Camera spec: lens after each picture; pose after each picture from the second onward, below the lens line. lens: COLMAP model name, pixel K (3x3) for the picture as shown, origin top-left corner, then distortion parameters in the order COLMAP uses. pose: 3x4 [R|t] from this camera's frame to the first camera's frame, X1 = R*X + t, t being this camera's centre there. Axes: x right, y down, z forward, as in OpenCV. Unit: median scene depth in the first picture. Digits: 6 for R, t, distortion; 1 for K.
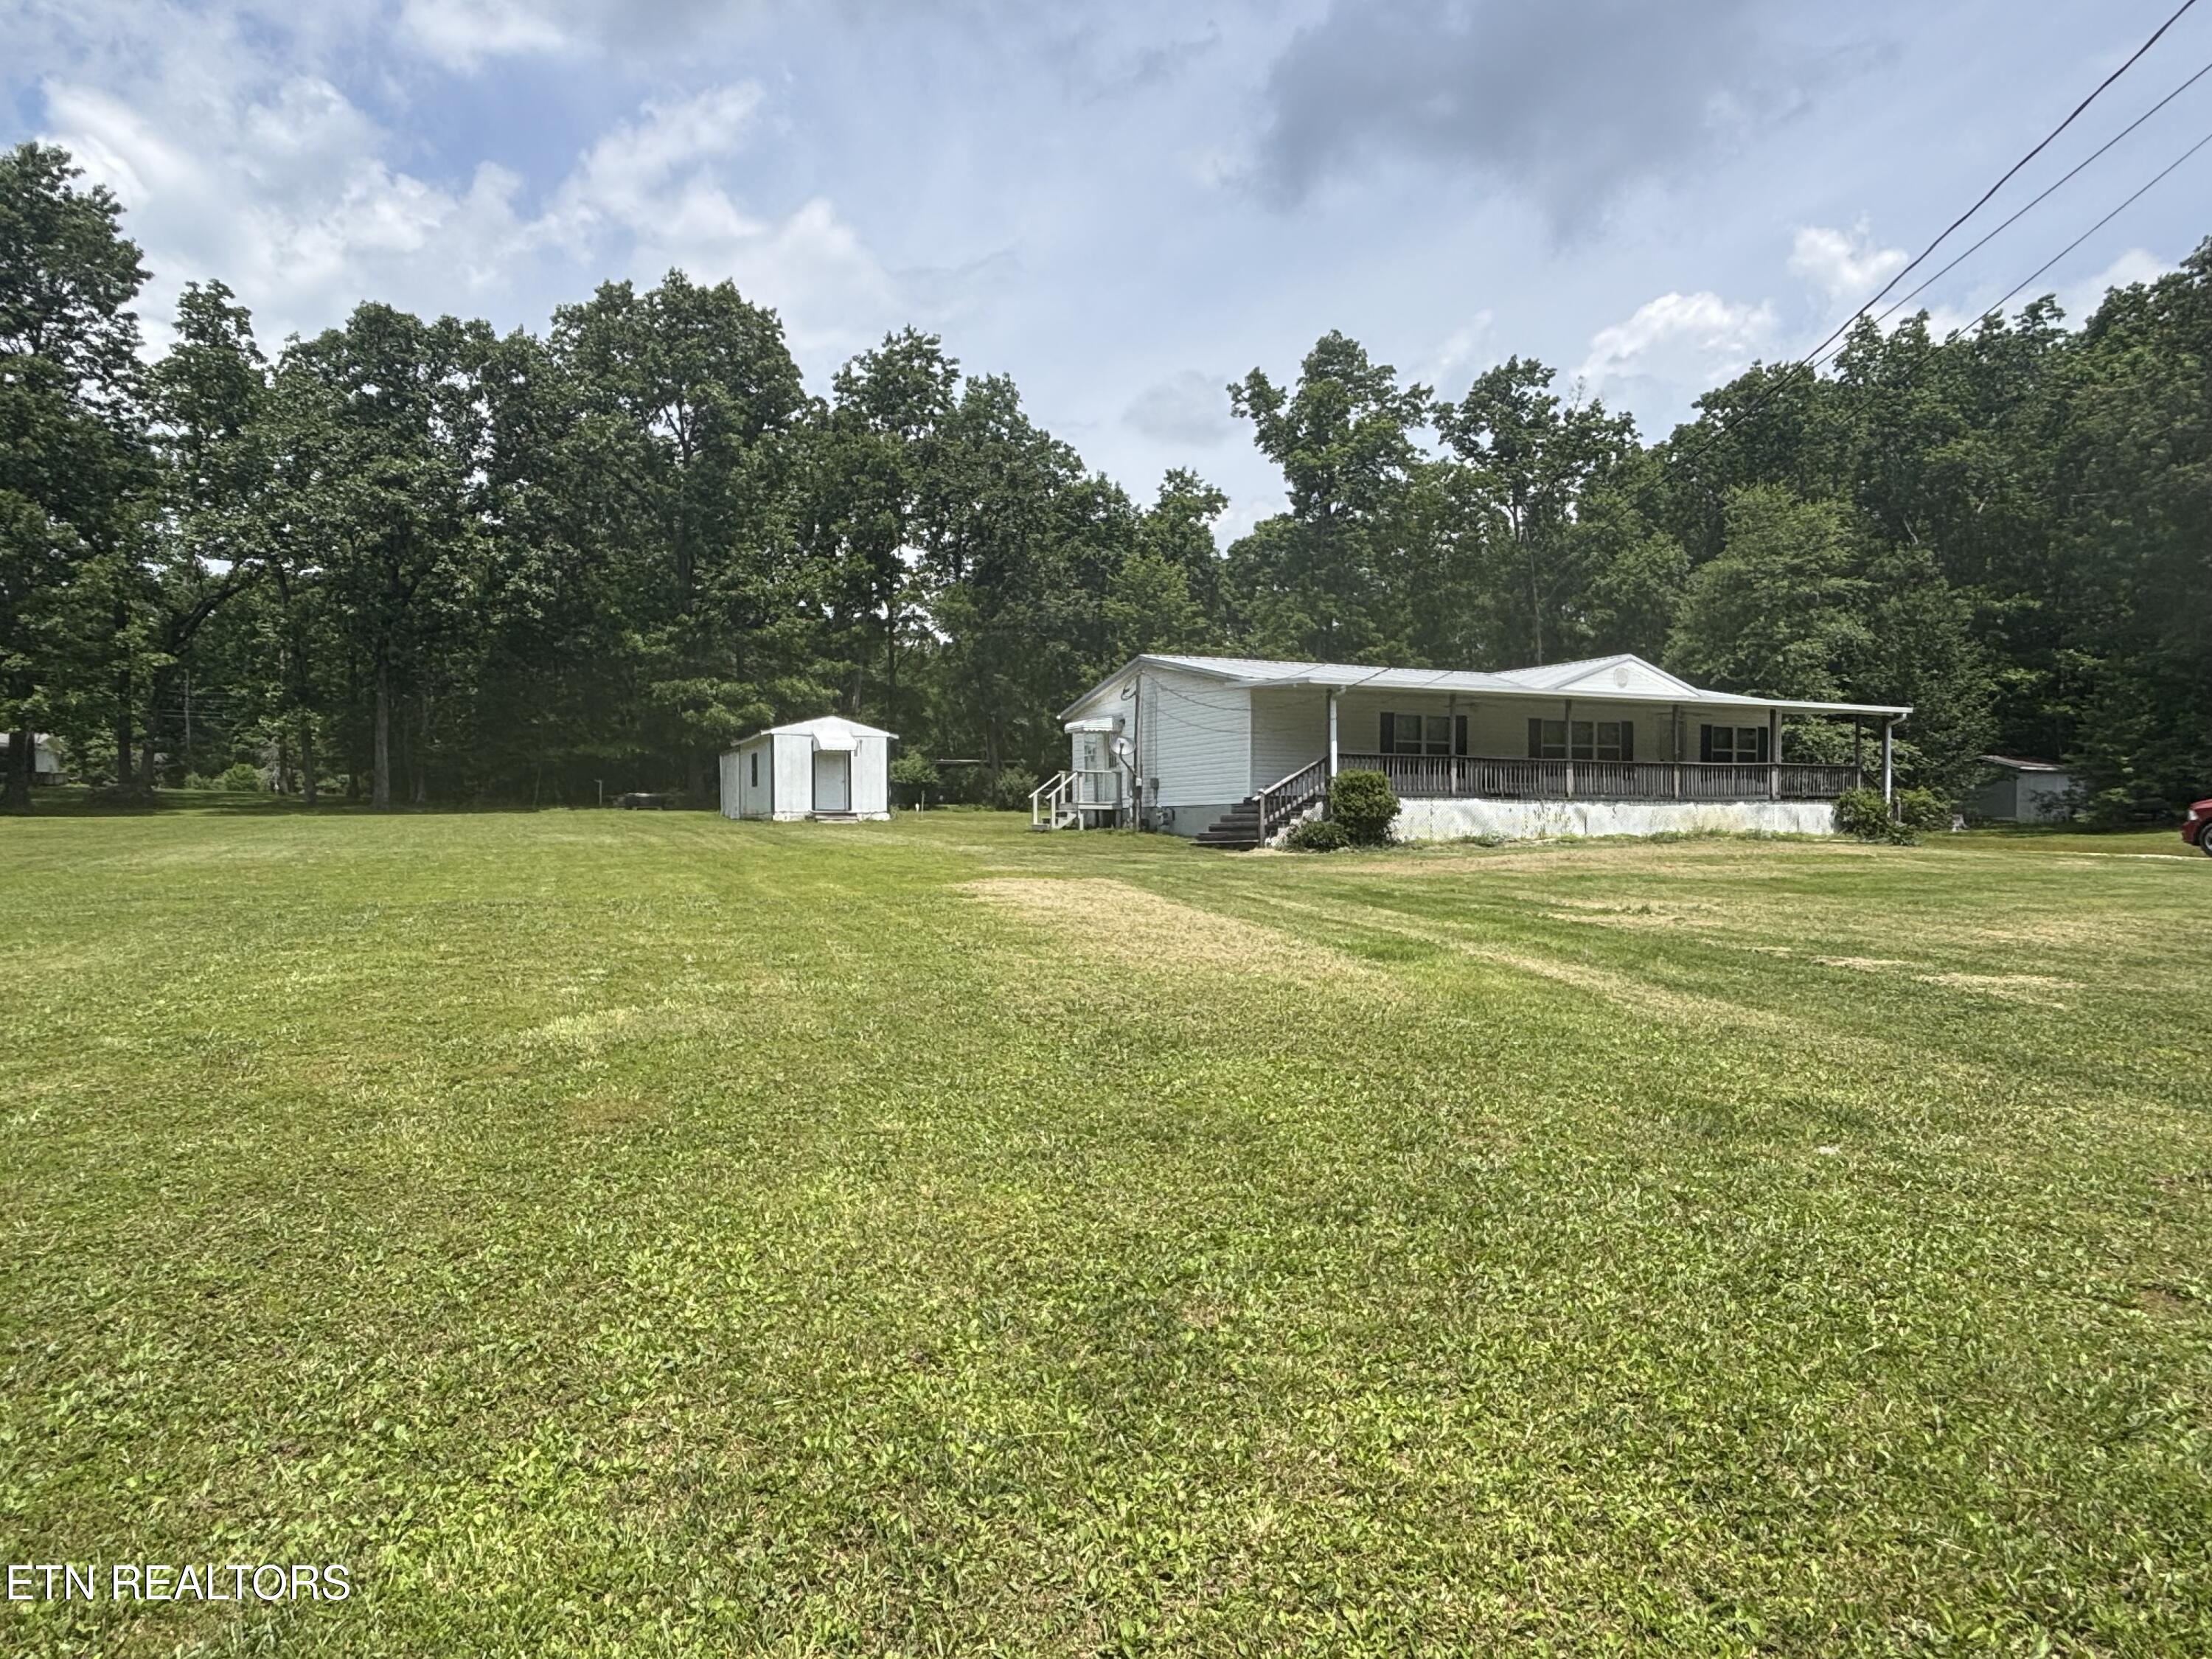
lens RADIAL K [[1290.9, 0, 1106.9], [0, 1290.9, 829.0], [0, 0, 1]] dist [0.024651, 0.000491]
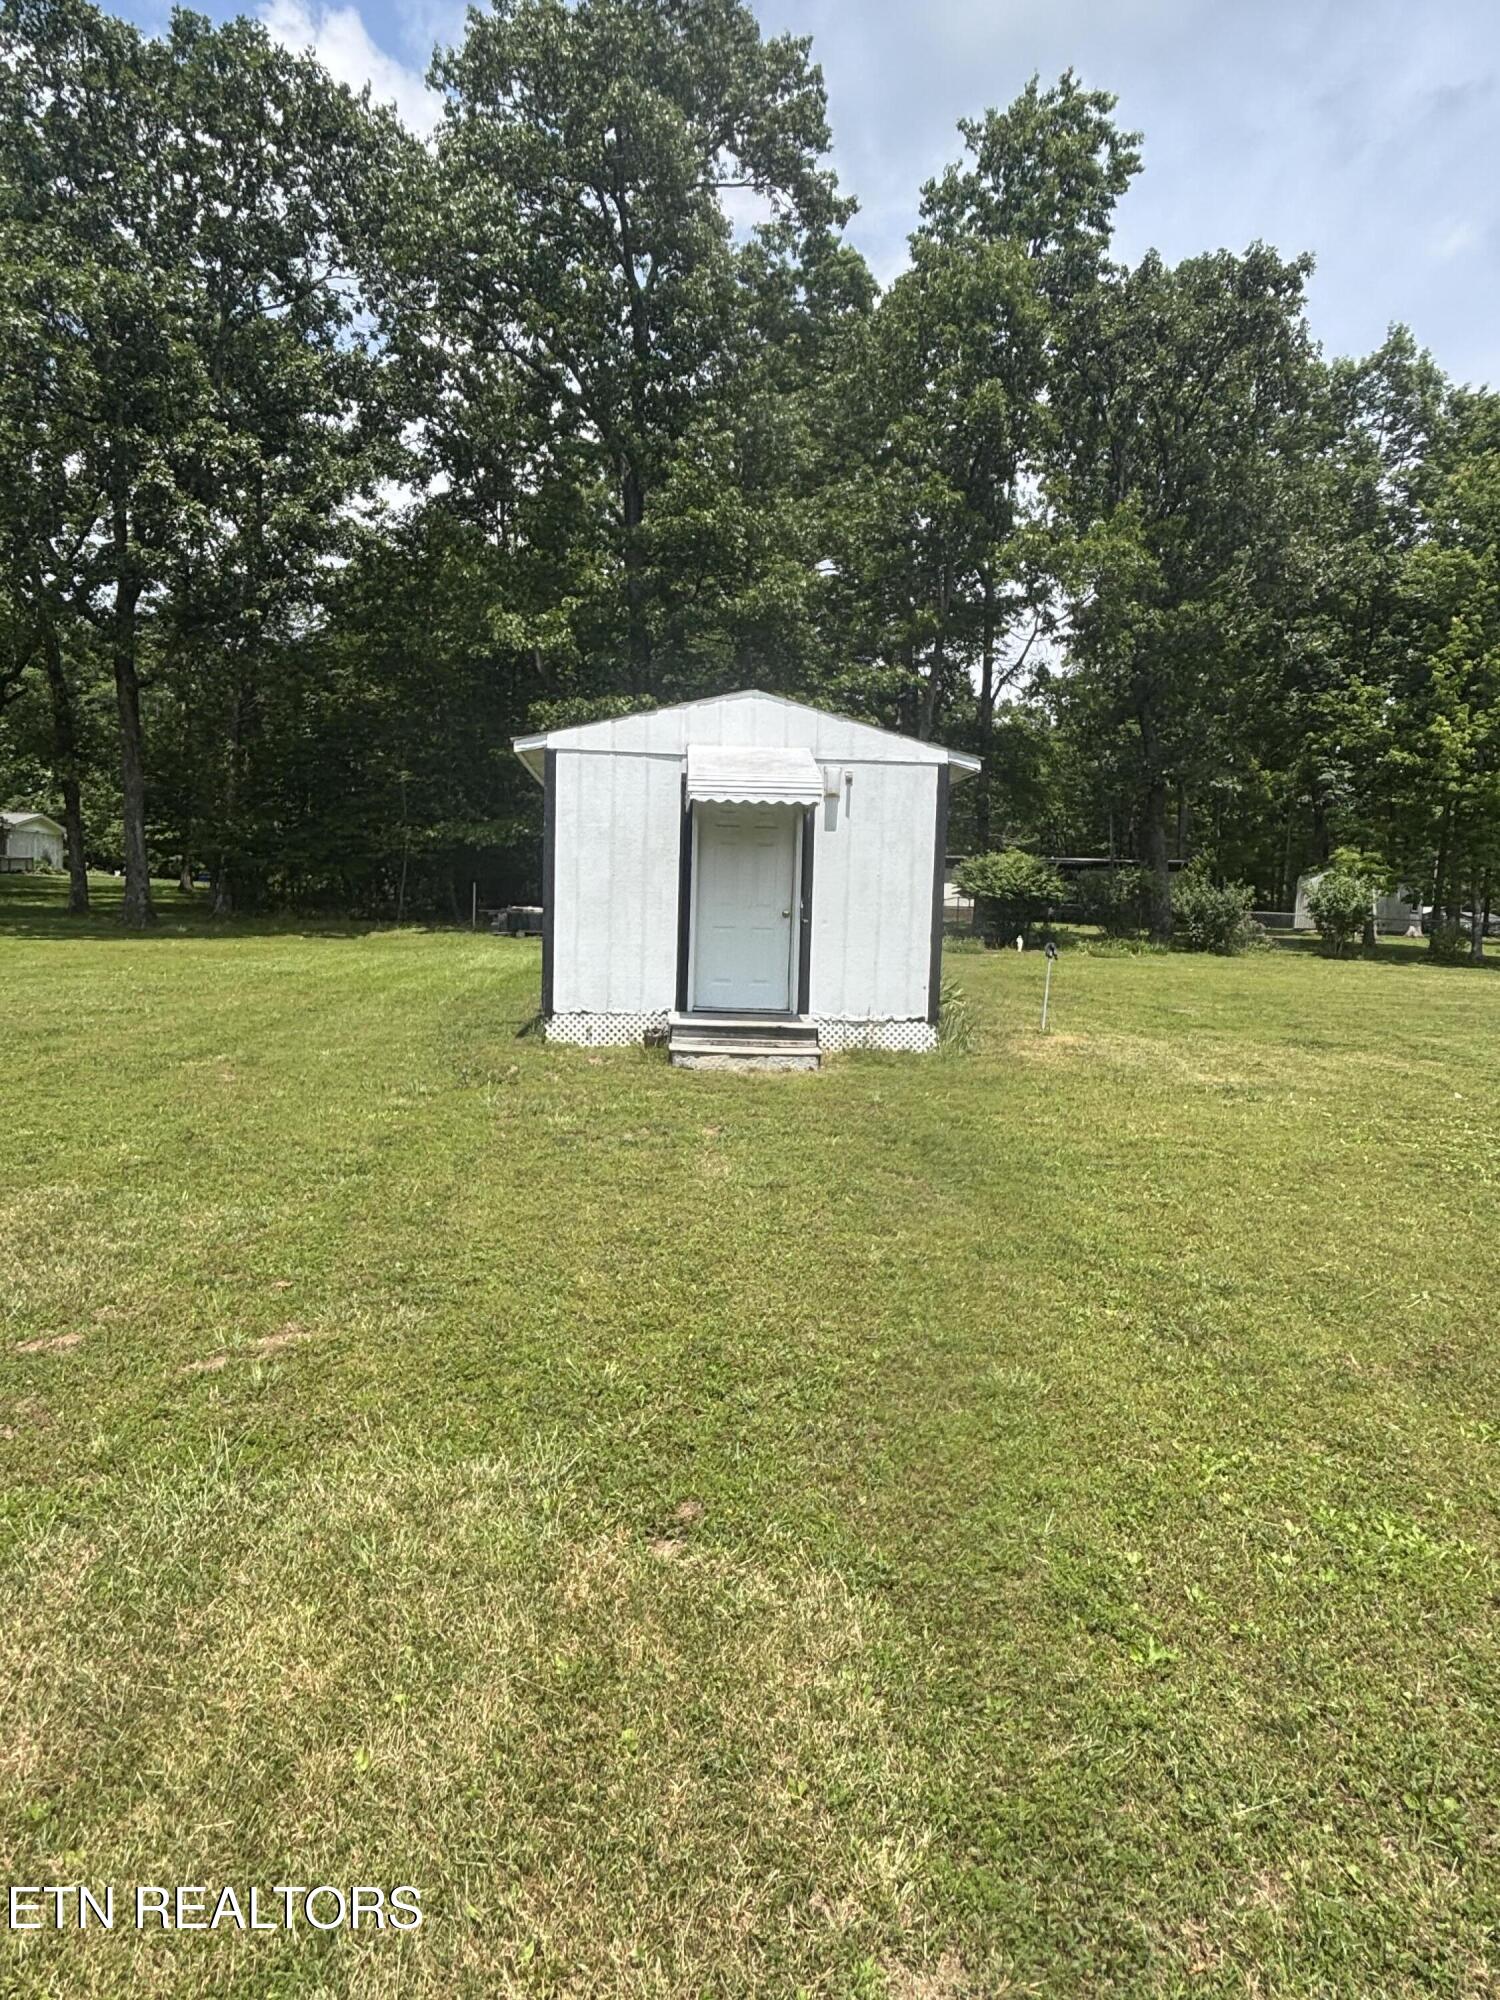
lens RADIAL K [[1167.2, 0, 750.3], [0, 1167.2, 999.1], [0, 0, 1]] dist [0.024651, 0.000491]
pose [[0.933410, 0.054604, -0.354632, -0.113951], [-0.031581, 0.997019, 0.070390, -0.035830], [0.357419, -0.054503, 0.932352, 0.738509]]
